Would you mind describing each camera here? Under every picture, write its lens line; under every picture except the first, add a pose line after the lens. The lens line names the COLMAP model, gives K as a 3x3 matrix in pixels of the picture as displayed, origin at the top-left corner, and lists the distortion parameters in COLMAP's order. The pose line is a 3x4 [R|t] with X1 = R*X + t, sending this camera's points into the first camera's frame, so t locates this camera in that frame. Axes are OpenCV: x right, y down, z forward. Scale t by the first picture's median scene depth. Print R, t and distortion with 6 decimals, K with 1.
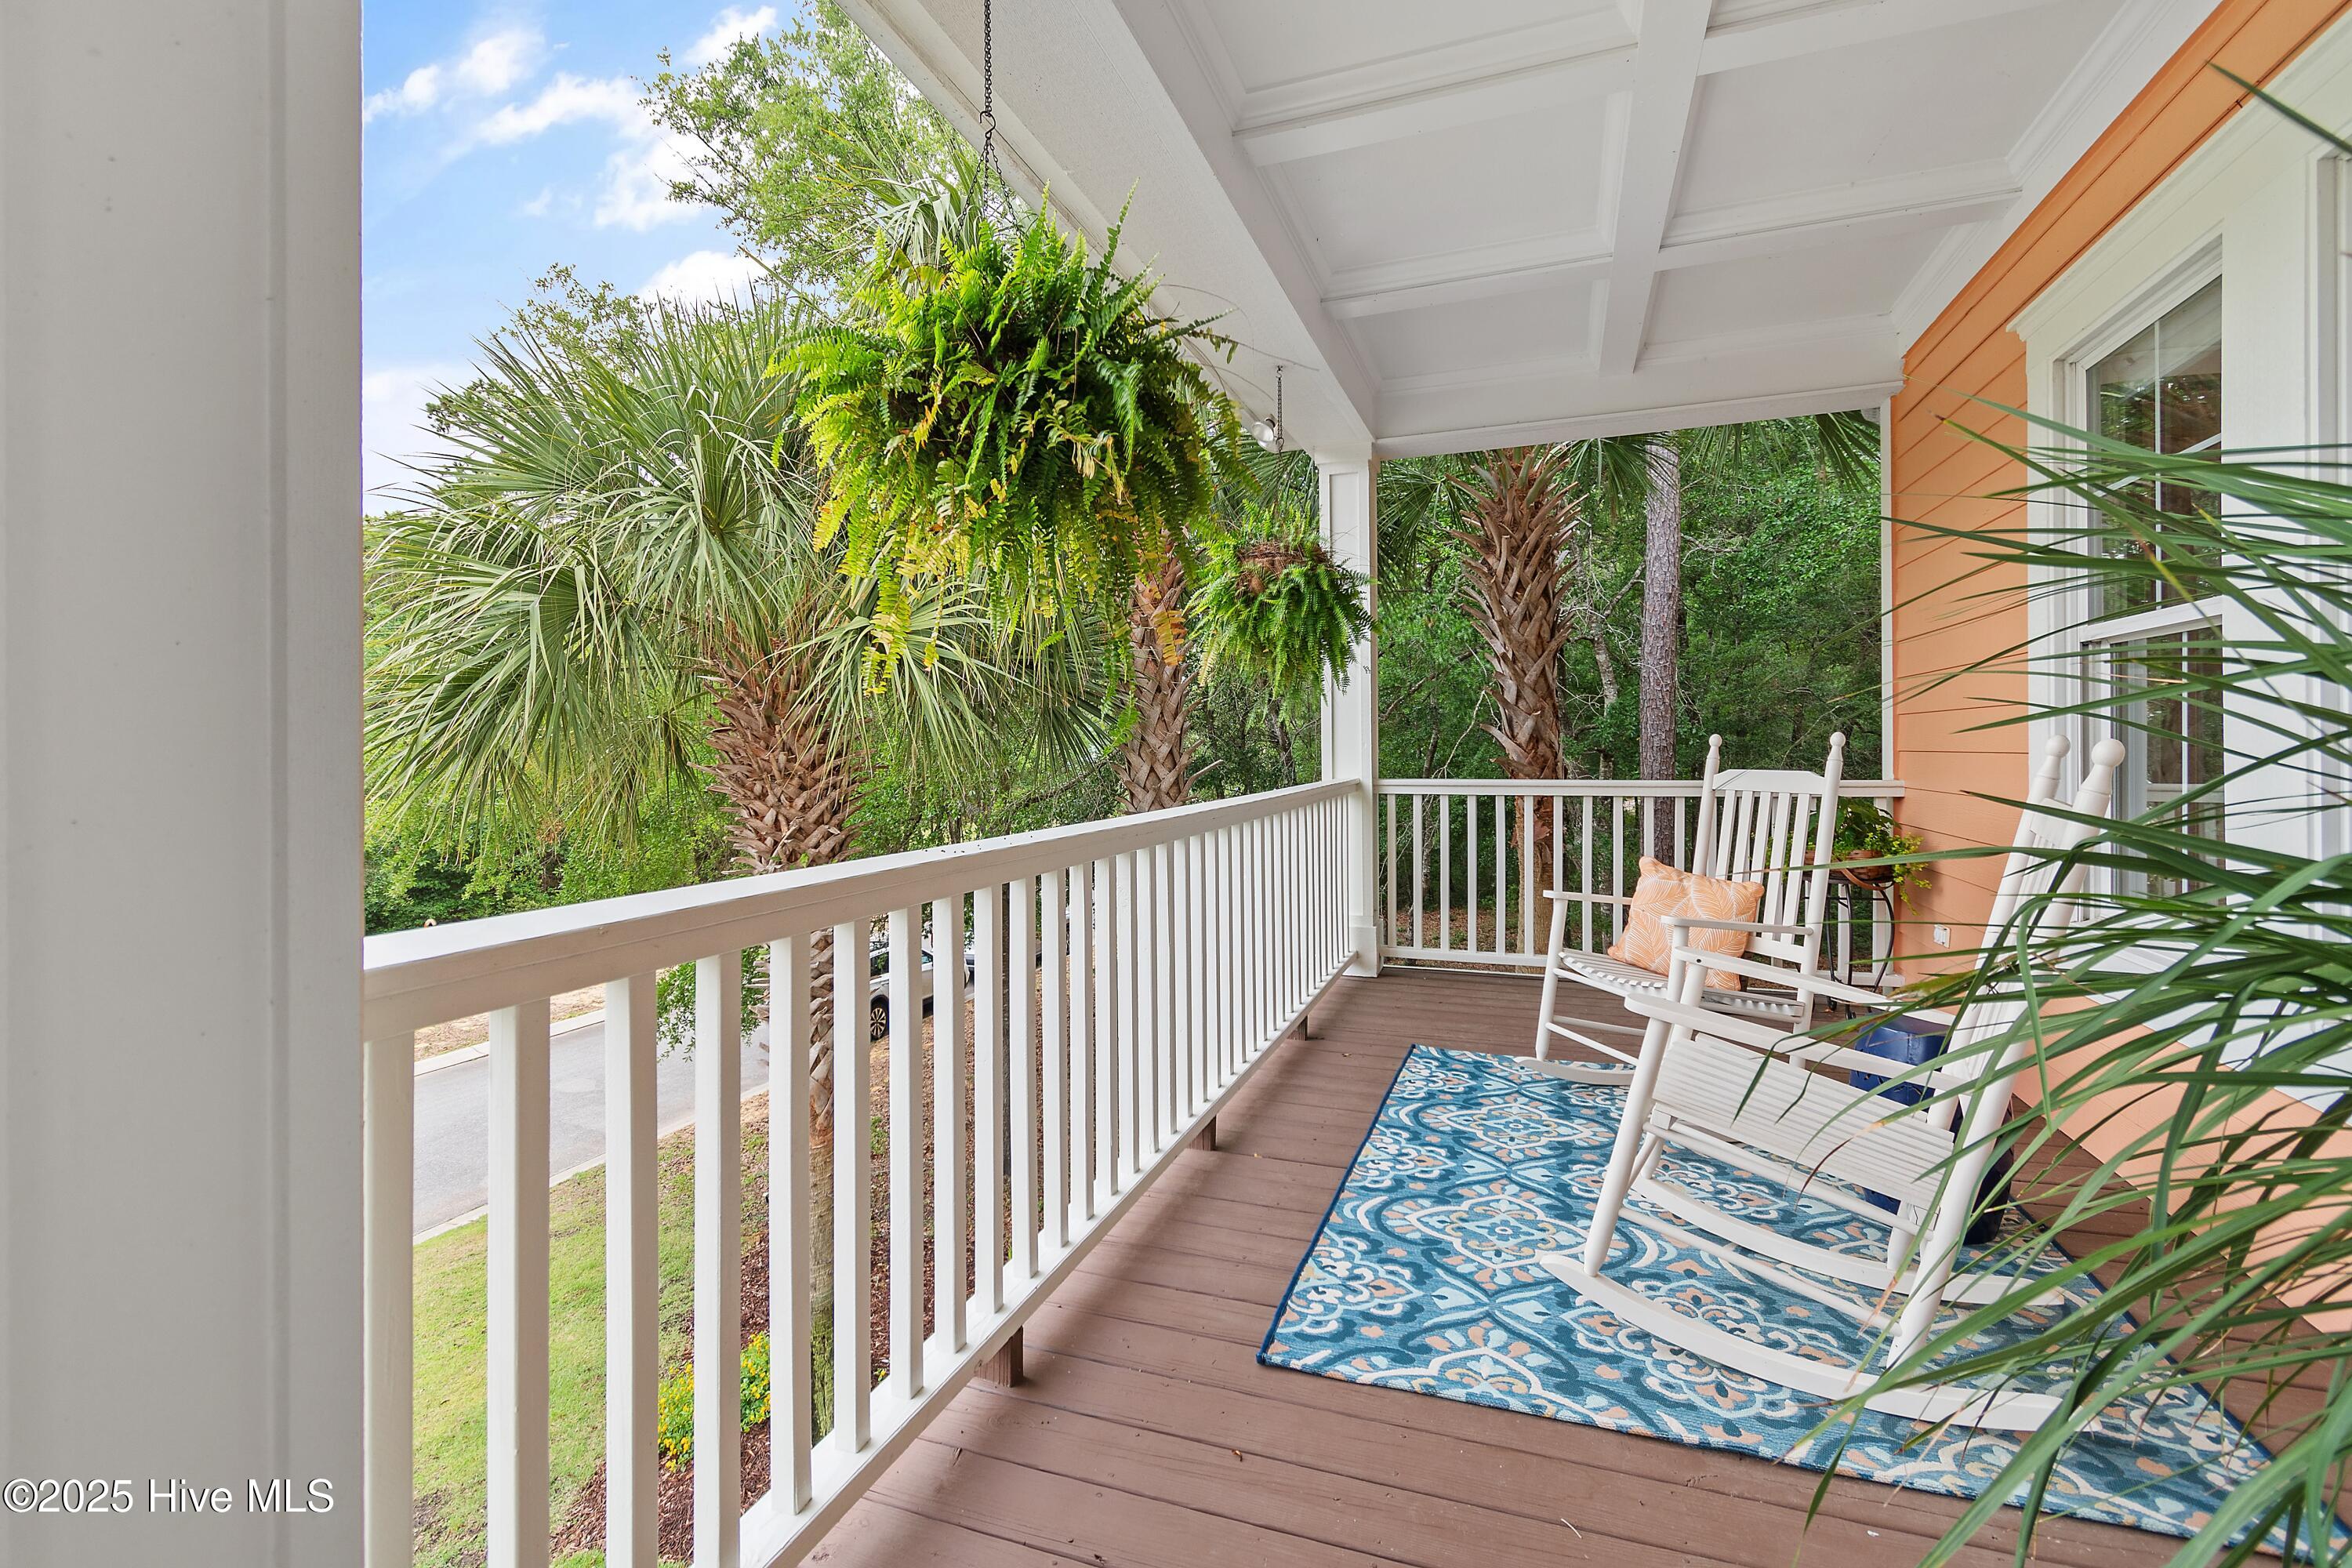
lens RADIAL K [[1033.0, 0, 1180.7], [0, 1033.0, 778.4], [0, 0, 1]] dist [0.004665, -0.001372]
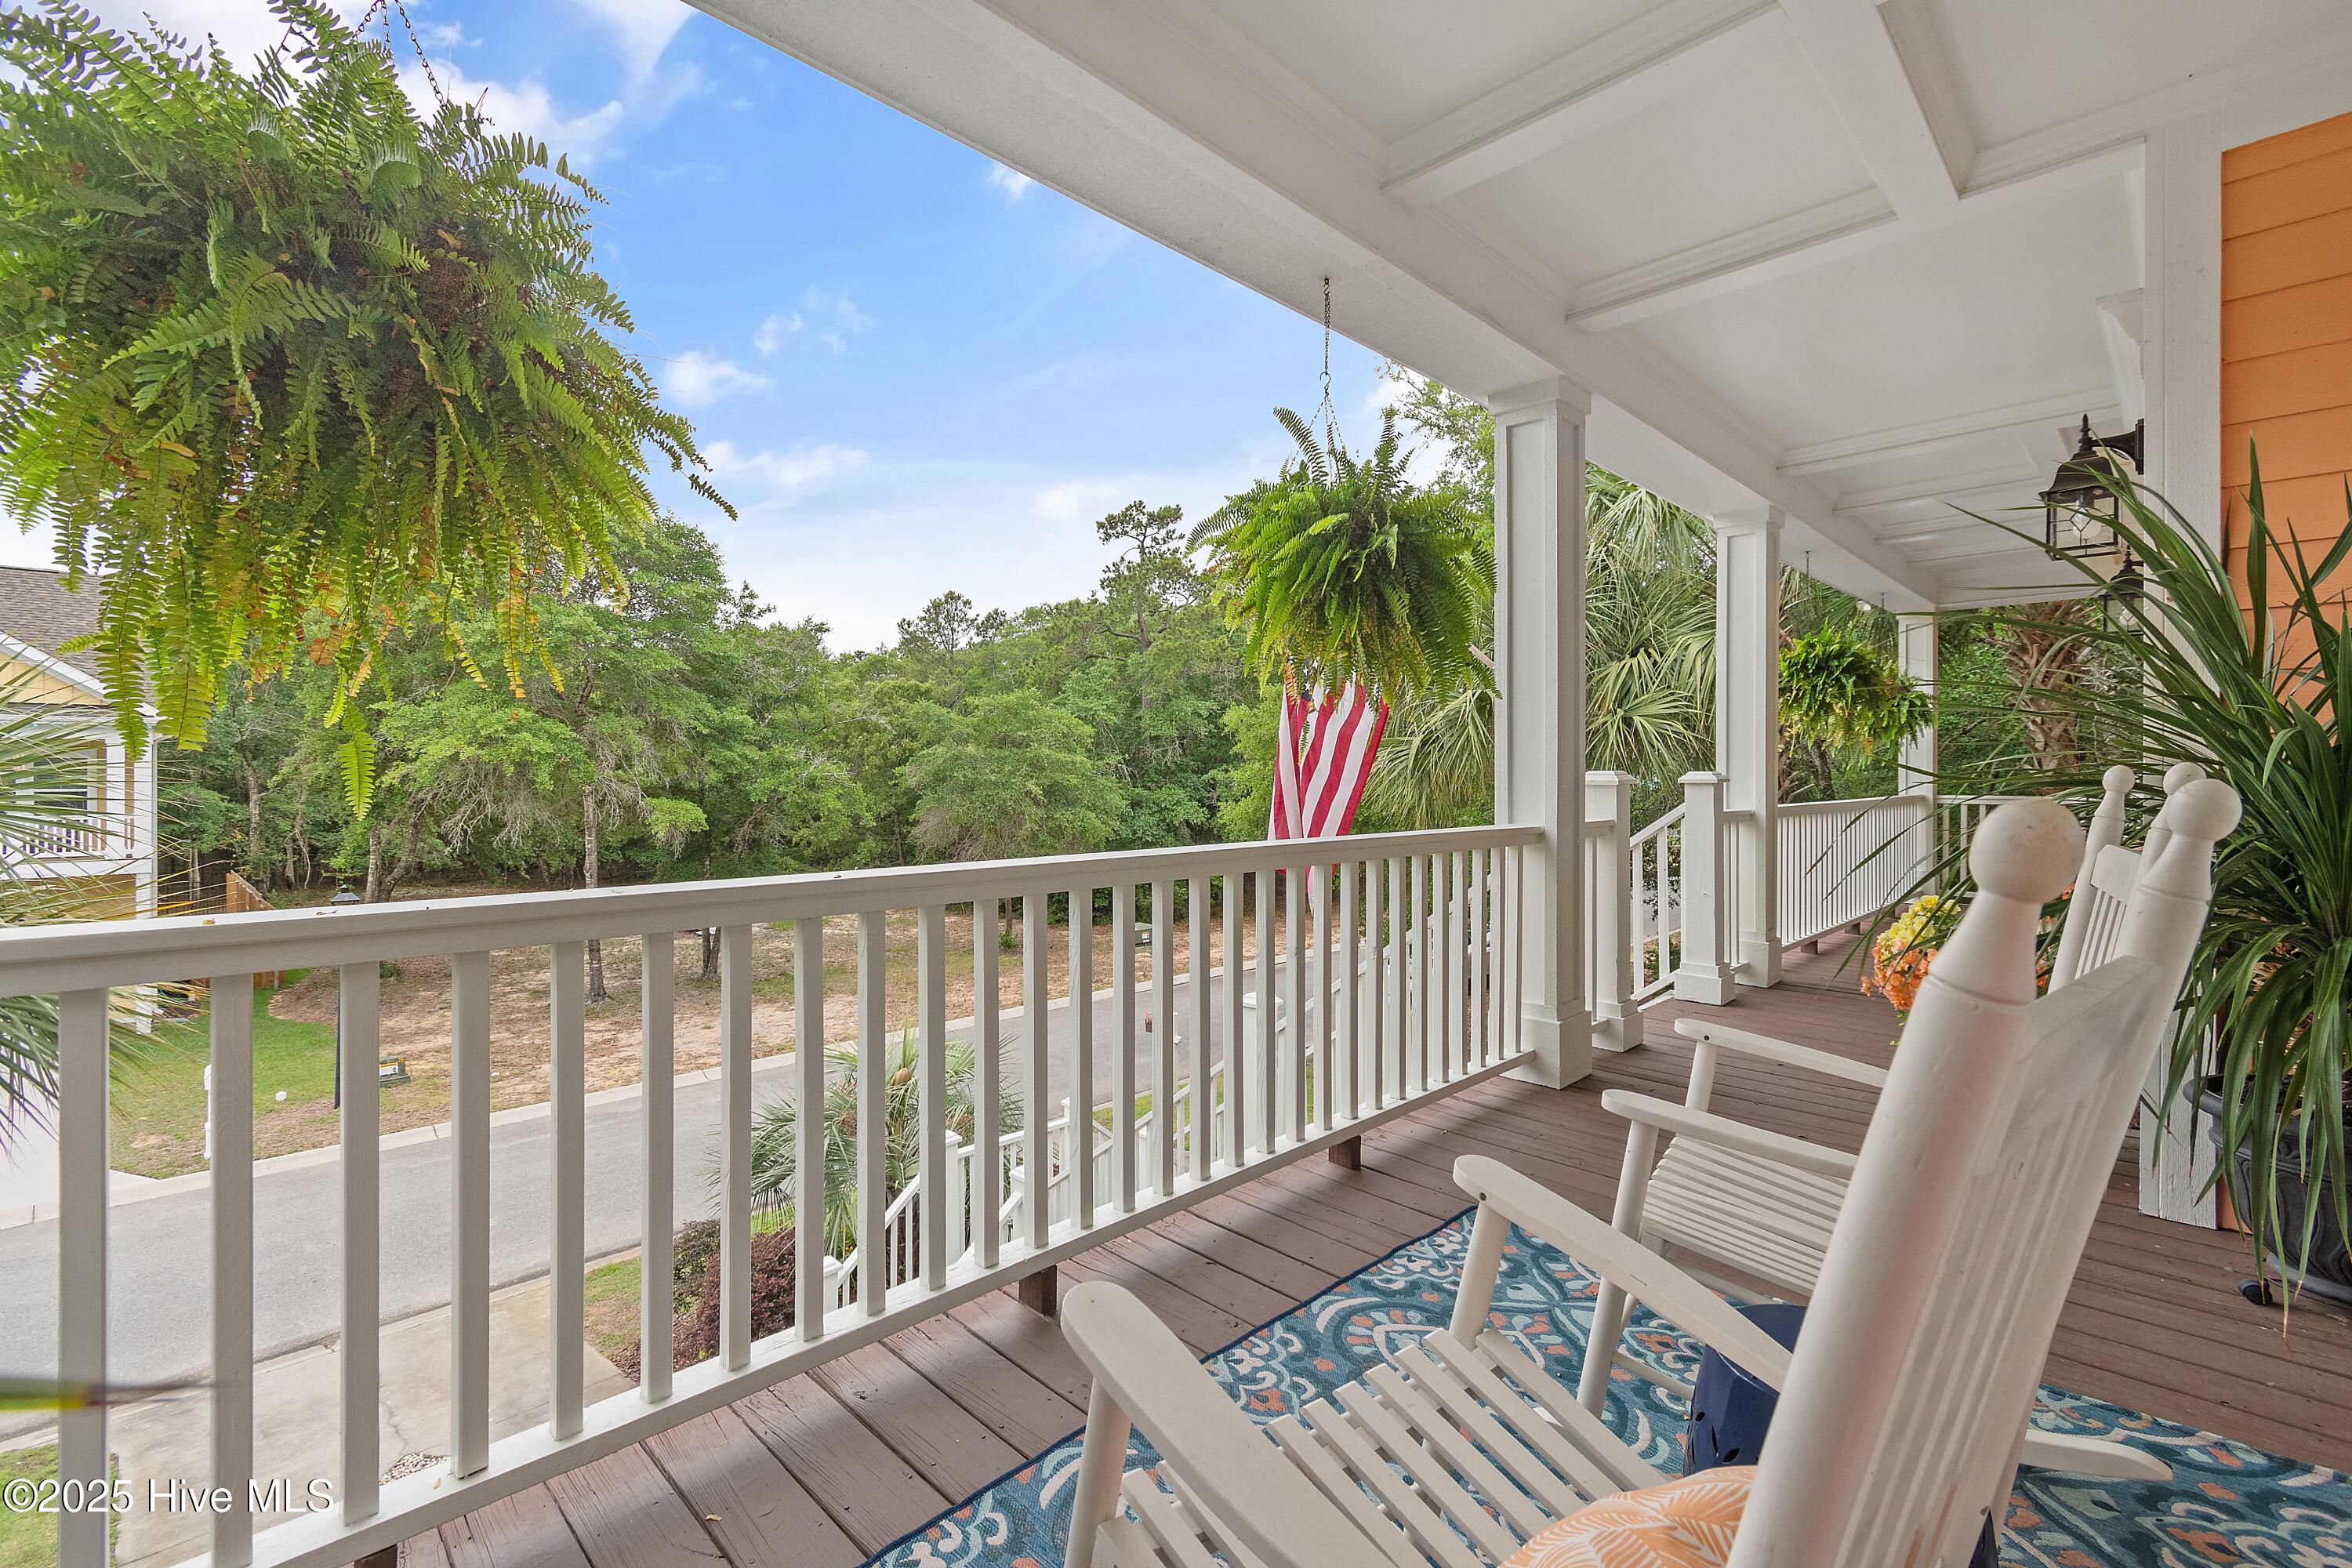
lens RADIAL K [[1033.0, 0, 1180.7], [0, 1033.0, 778.4], [0, 0, 1]] dist [0.004665, -0.001372]
pose [[0.902773, 0.004799, -0.430092, -0.186067], [-0.014237, 0.999723, -0.018728, 0.019486], [0.429883, 0.023031, 0.902591, -0.995502]]
